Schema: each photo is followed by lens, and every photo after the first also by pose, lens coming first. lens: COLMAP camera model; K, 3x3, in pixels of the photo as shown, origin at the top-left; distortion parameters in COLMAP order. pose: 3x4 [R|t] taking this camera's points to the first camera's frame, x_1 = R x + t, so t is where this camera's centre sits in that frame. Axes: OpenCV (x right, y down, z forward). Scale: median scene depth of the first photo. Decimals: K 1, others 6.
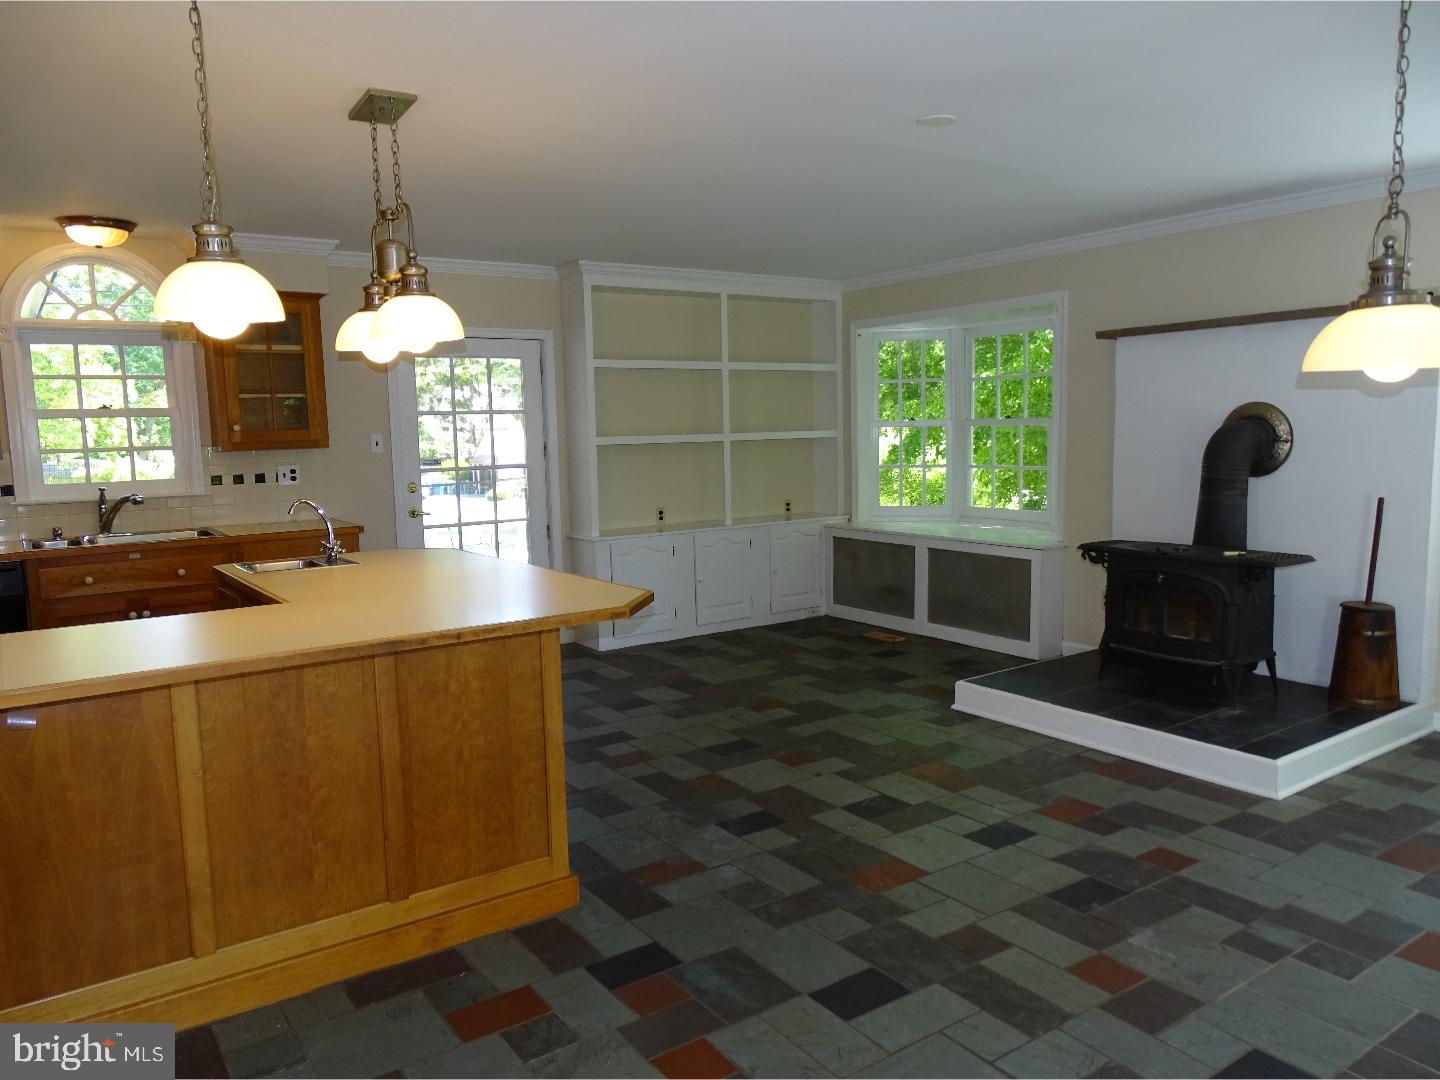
lens RADIAL K [[1022.0, 0, 723.6], [0, 1022.0, 542.3], [0, 0, 1]] dist [0.001094, 0.006411]
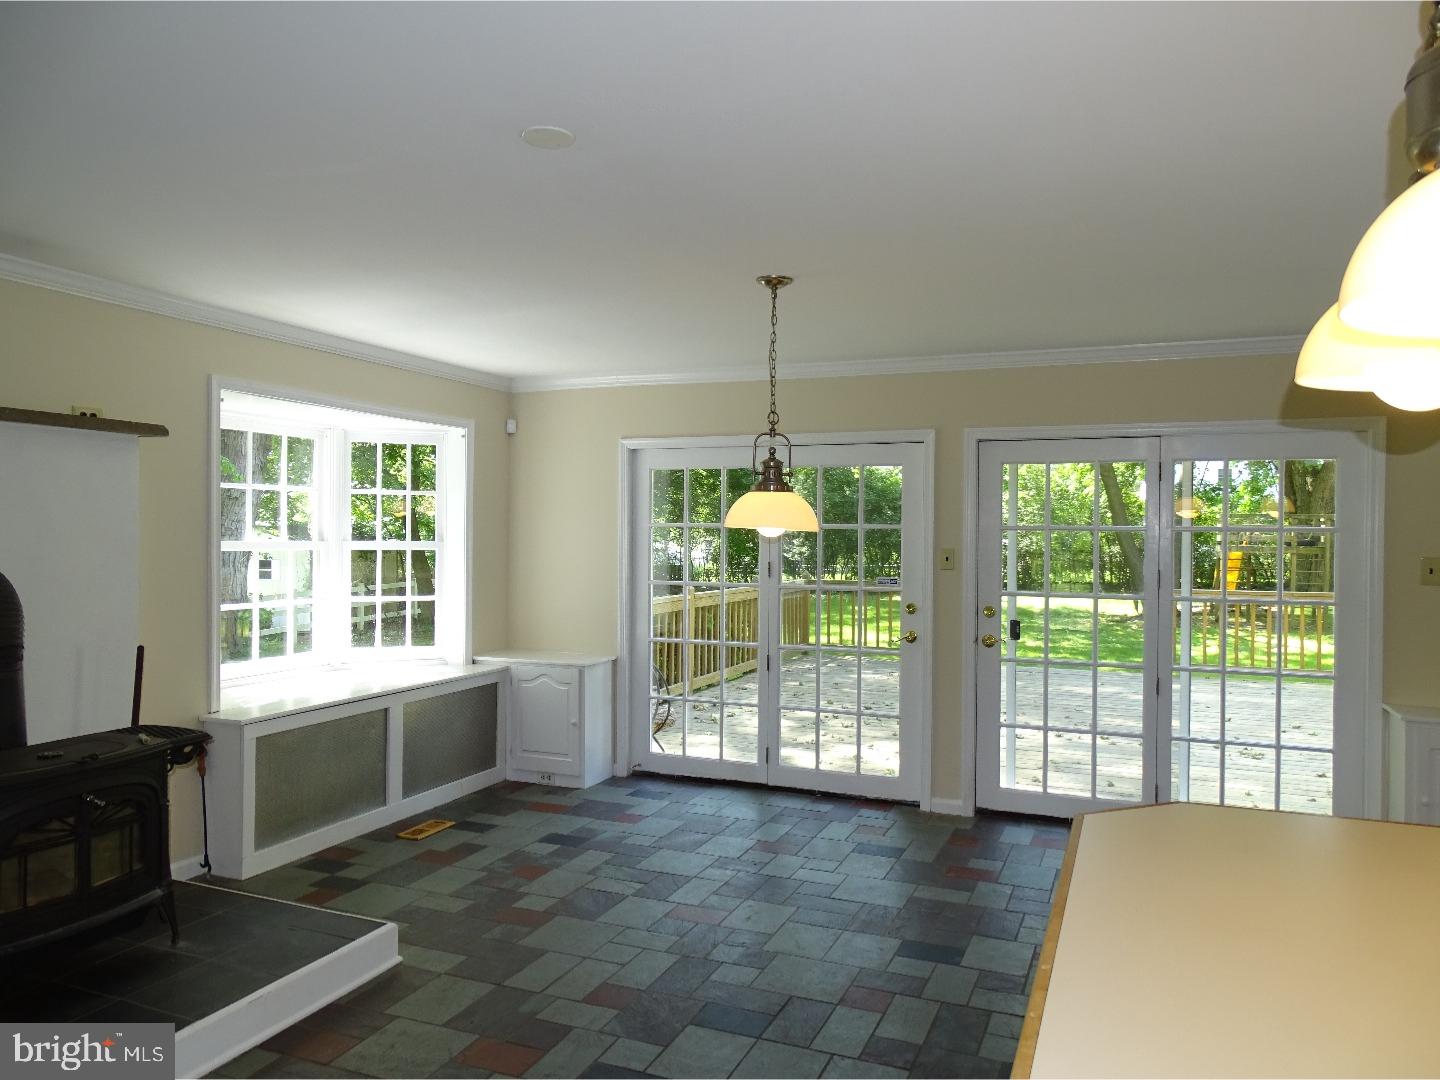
lens RADIAL K [[1022.0, 0, 723.6], [0, 1022.0, 542.3], [0, 0, 1]] dist [0.001094, 0.006411]
pose [[-0.547566, 0.012635, 0.836667, -0.423438], [0.096385, 0.994183, 0.048067, -0.152295], [-0.831193, 0.106962, -0.545599, 1.263267]]
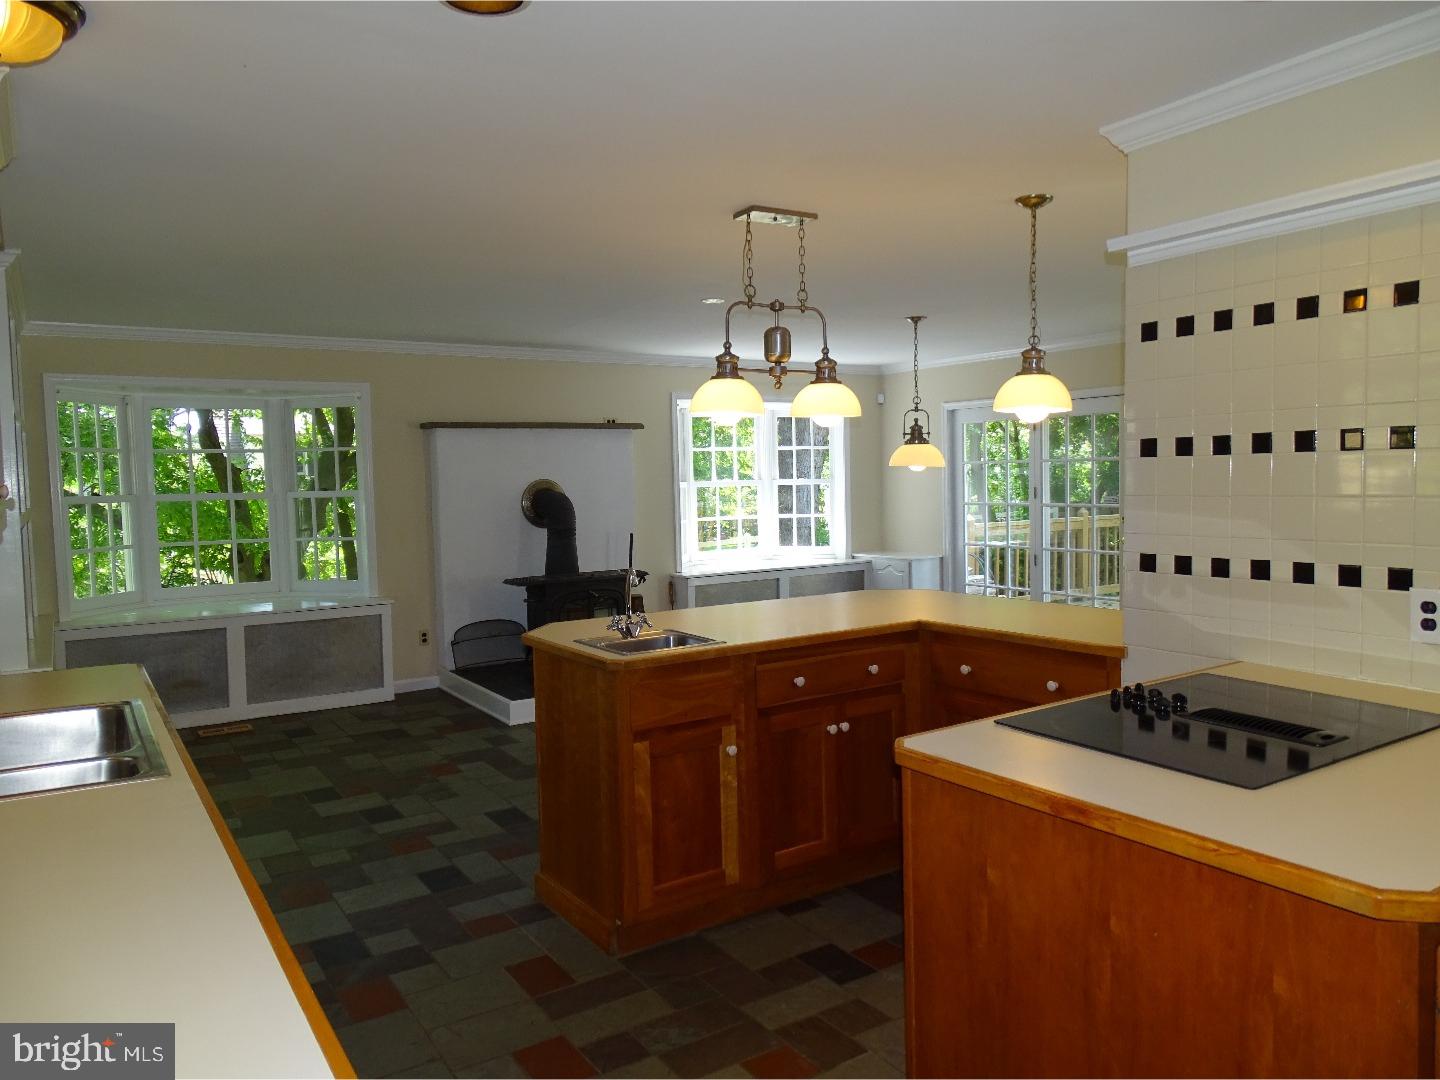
lens RADIAL K [[1022.0, 0, 723.6], [0, 1022.0, 542.3], [0, 0, 1]] dist [0.001094, 0.006411]
pose [[0.029914, -0.042113, 0.998665, -1.345651], [0.129182, 0.990896, 0.037915, -0.092040], [-0.991170, 0.127876, 0.035082, 0.940834]]
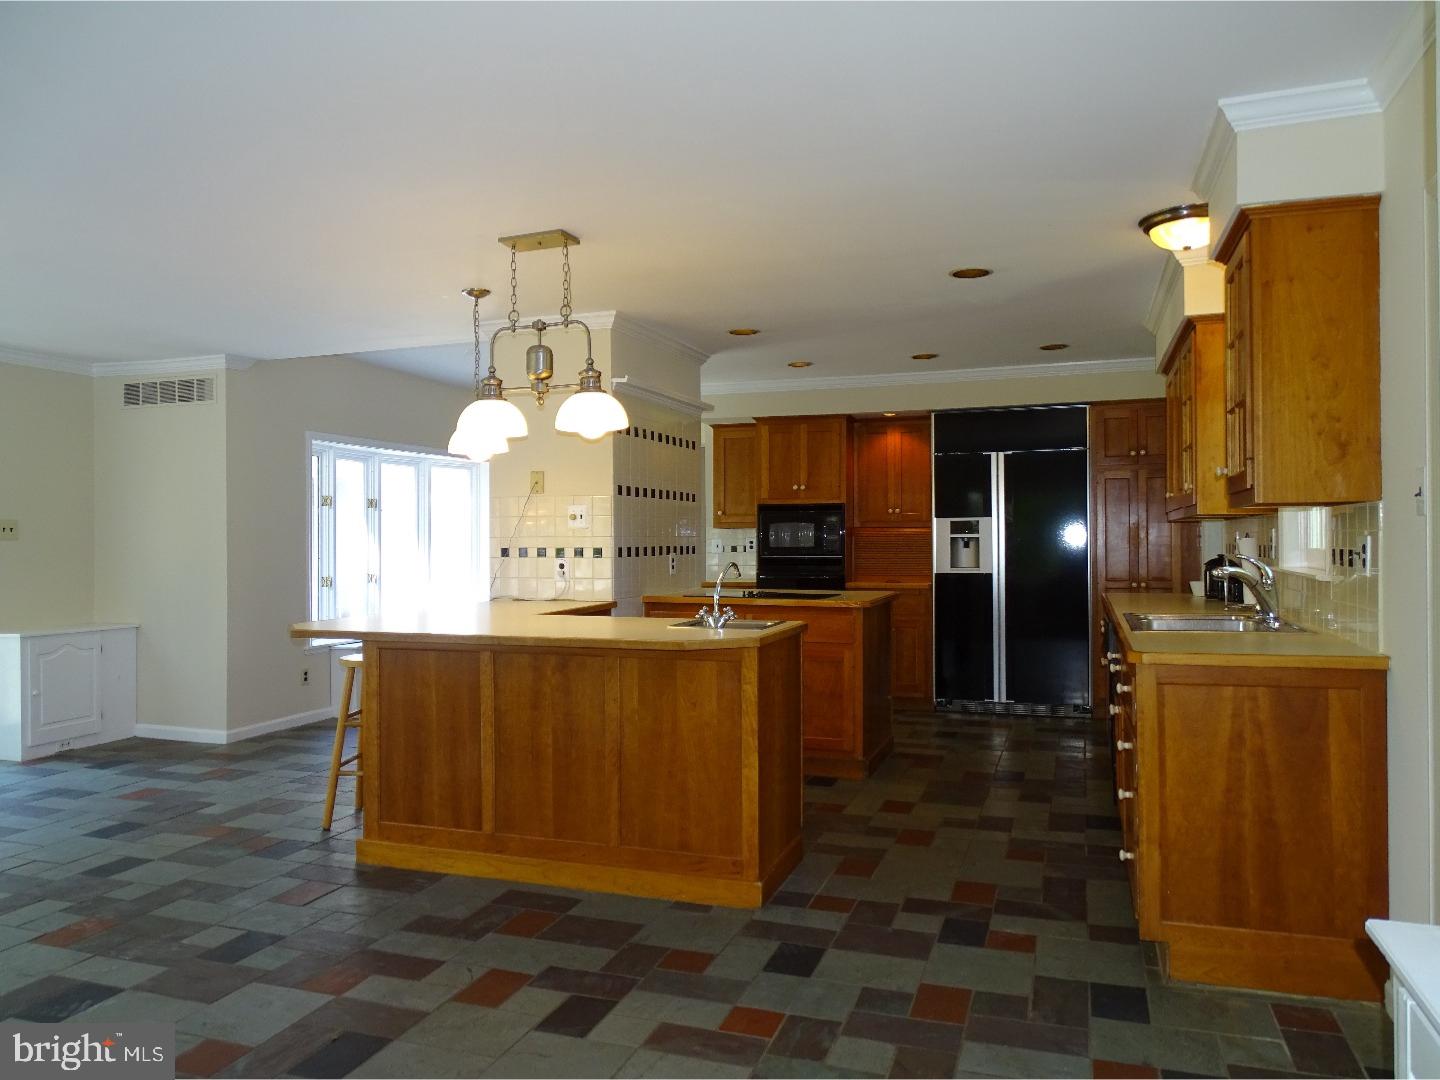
lens RADIAL K [[1022.0, 0, 723.6], [0, 1022.0, 542.3], [0, 0, 1]] dist [0.001094, 0.006411]
pose [[-0.809914, 0.029224, -0.585821, 0.196774], [-0.039229, 0.993823, 0.103812, -0.176177], [0.585236, 0.107060, -0.803764, 1.906099]]
